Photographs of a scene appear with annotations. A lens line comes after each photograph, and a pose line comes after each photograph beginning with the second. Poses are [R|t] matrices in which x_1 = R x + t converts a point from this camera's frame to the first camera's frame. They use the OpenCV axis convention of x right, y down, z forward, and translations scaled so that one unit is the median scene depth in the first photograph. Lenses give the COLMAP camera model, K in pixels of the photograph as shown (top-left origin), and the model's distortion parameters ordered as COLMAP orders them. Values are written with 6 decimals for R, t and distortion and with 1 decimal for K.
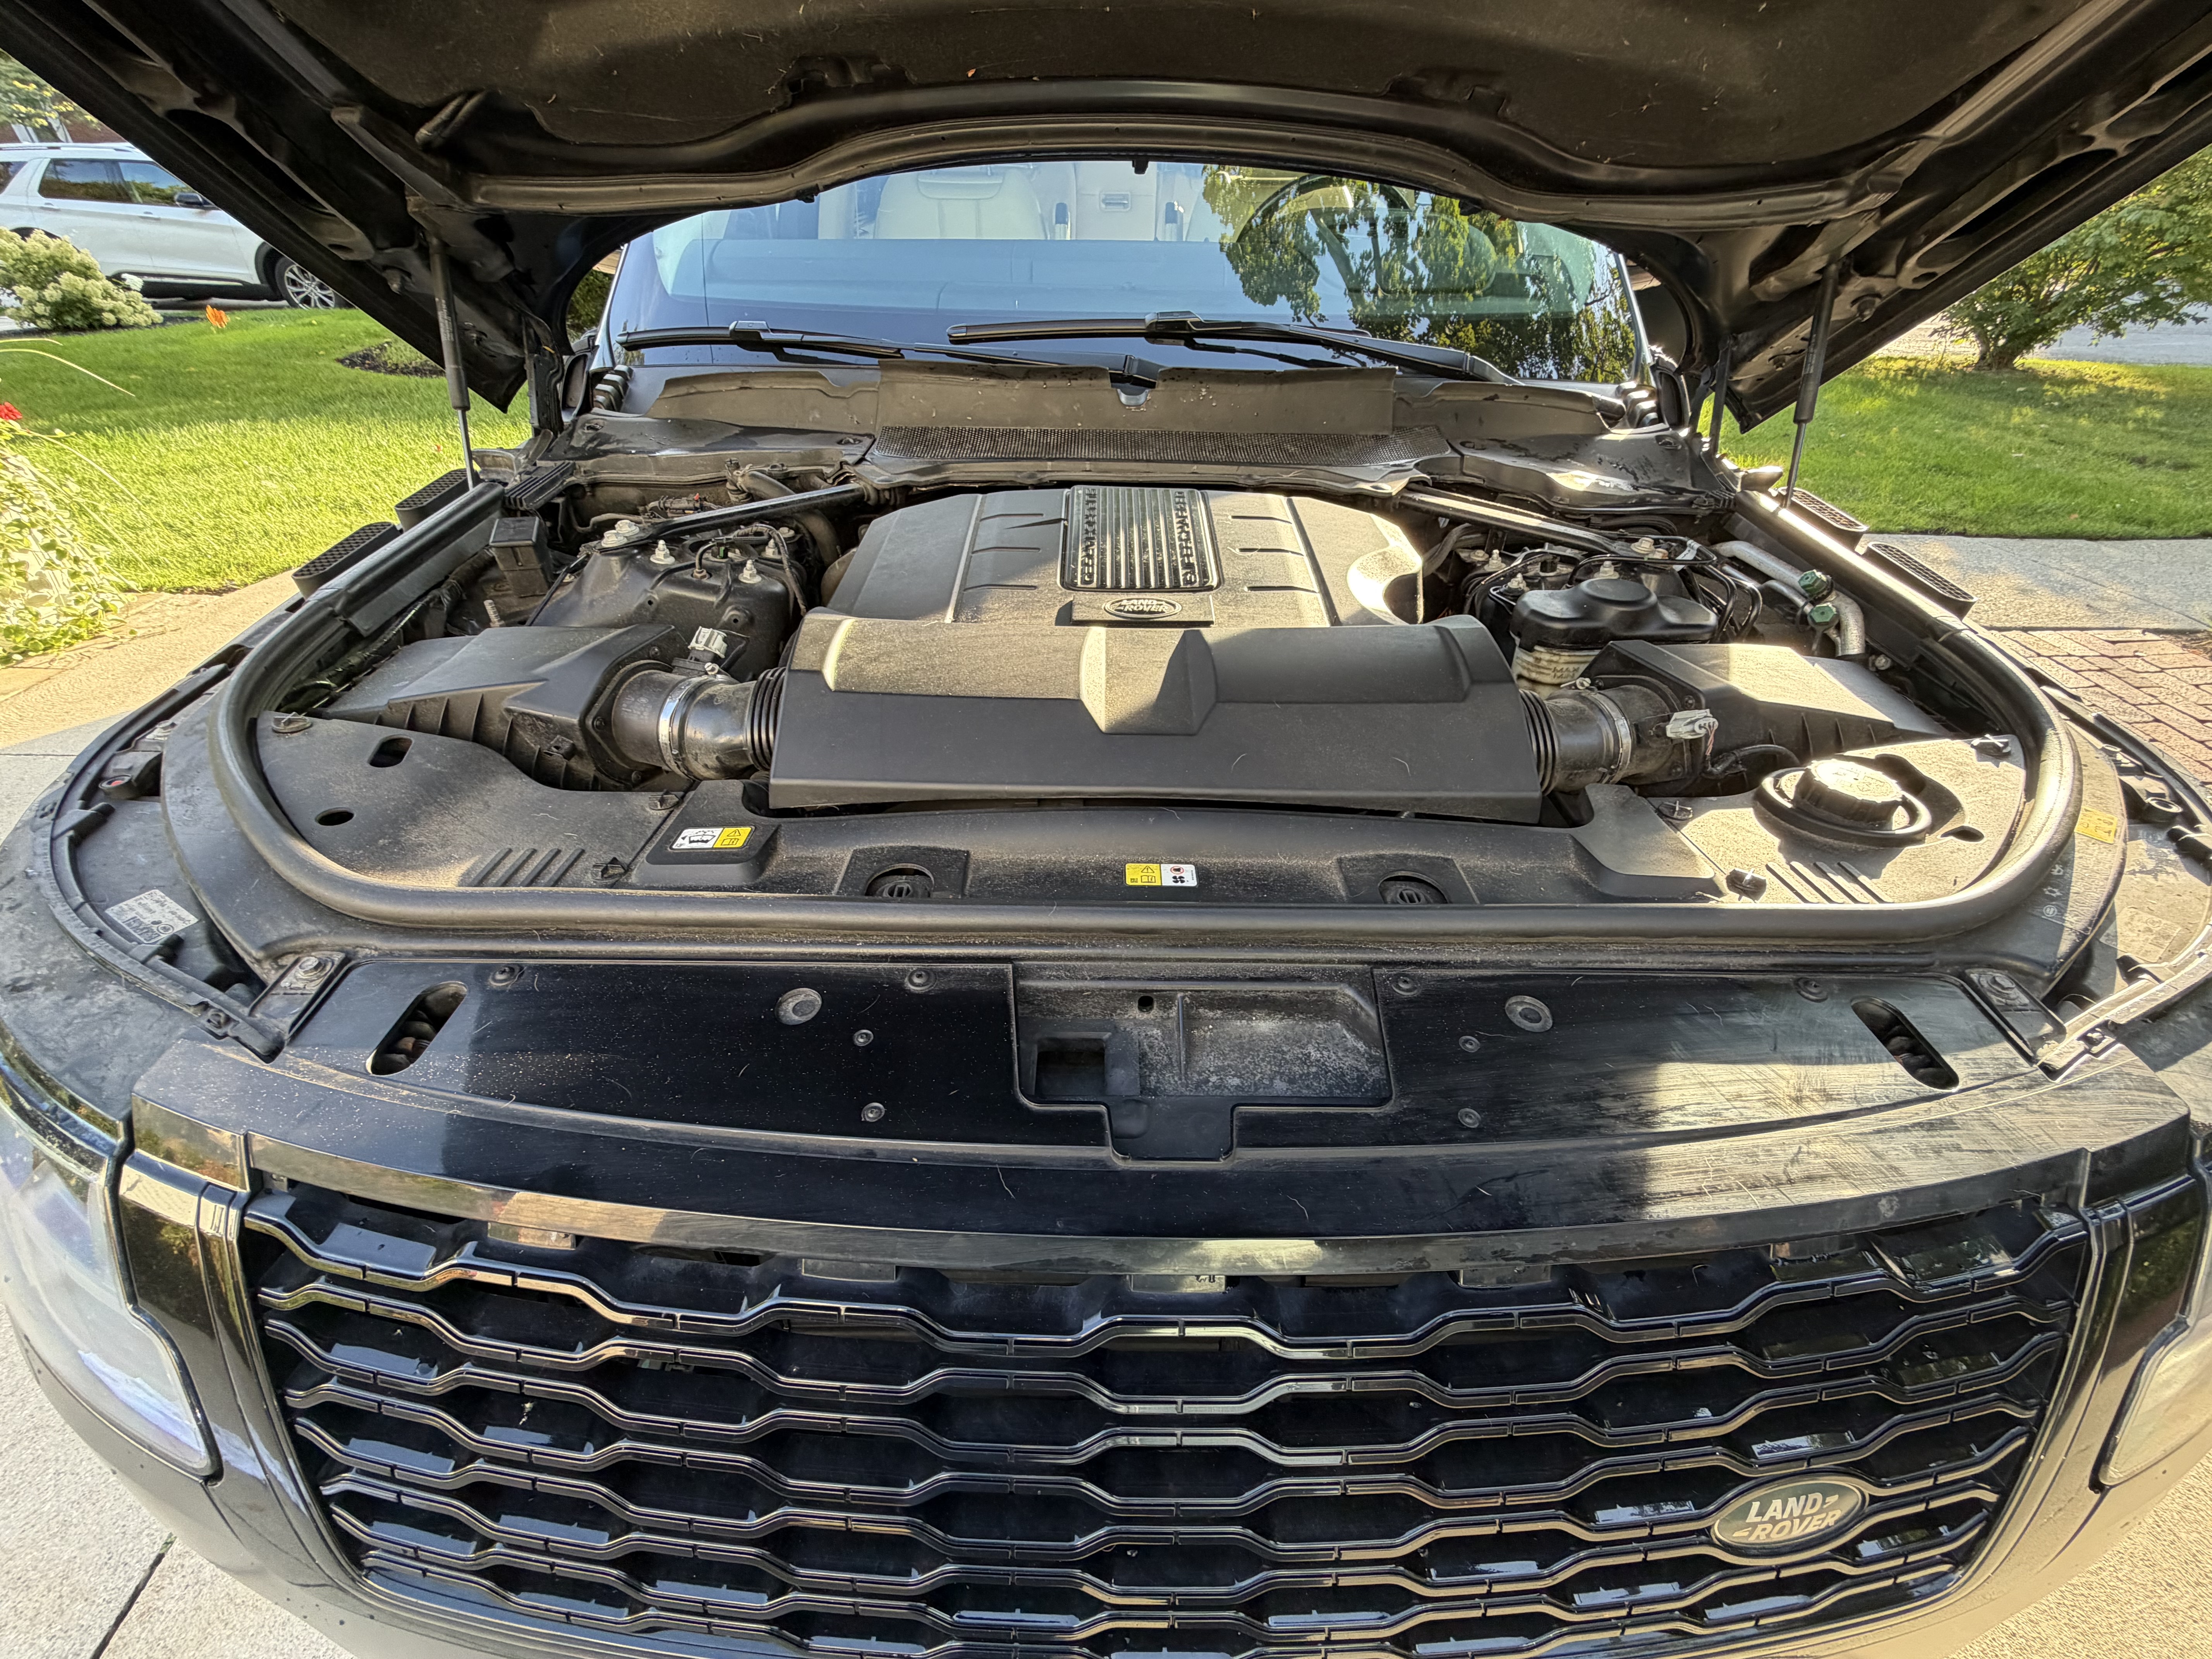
lens RADIAL K [[876.4, 0, 1107.1], [0, 876.4, 829.6], [0, 0, 1]] dist [-0.000670, -0.000186]
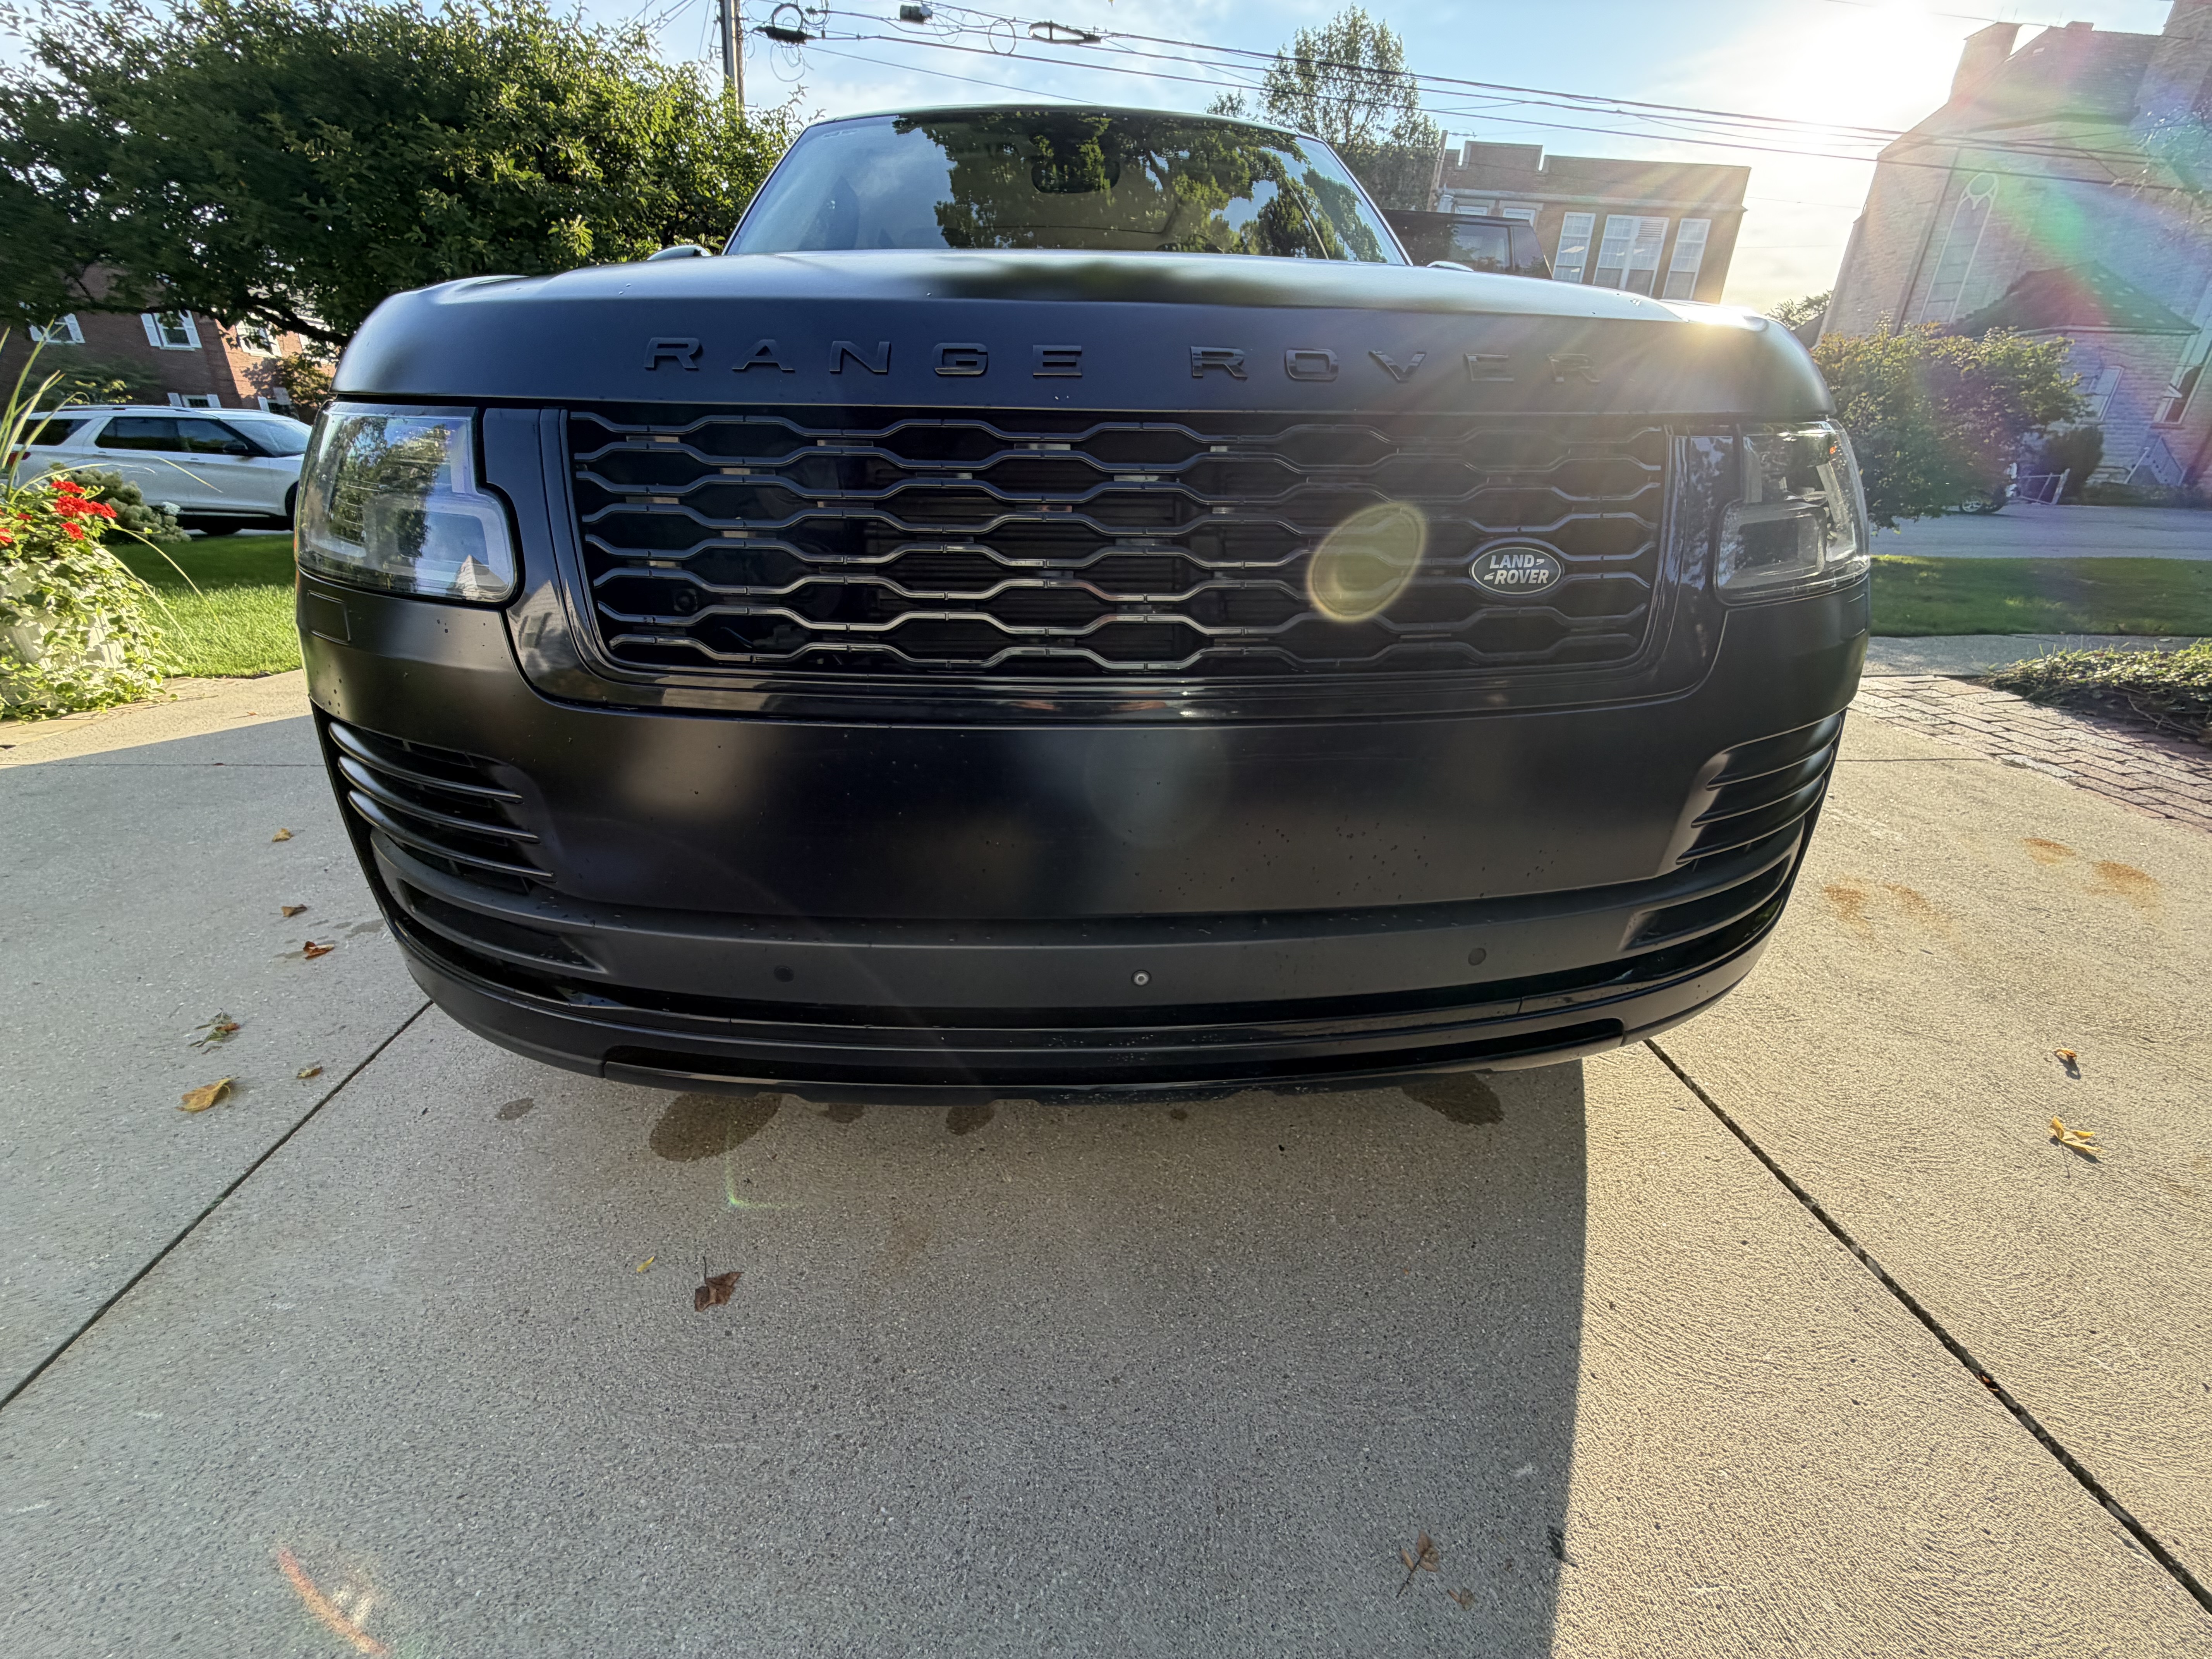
lens RADIAL K [[876.4, 0, 1103.8], [0, 876.4, 829.5], [0, 0, 1]] dist [-0.000670, -0.000186]
pose [[0.998323, -0.029235, 0.049957, -0.013662], [0.040417, 0.969913, -0.240074, 0.245261], [-0.041436, 0.241690, 0.969468, -0.067146]]
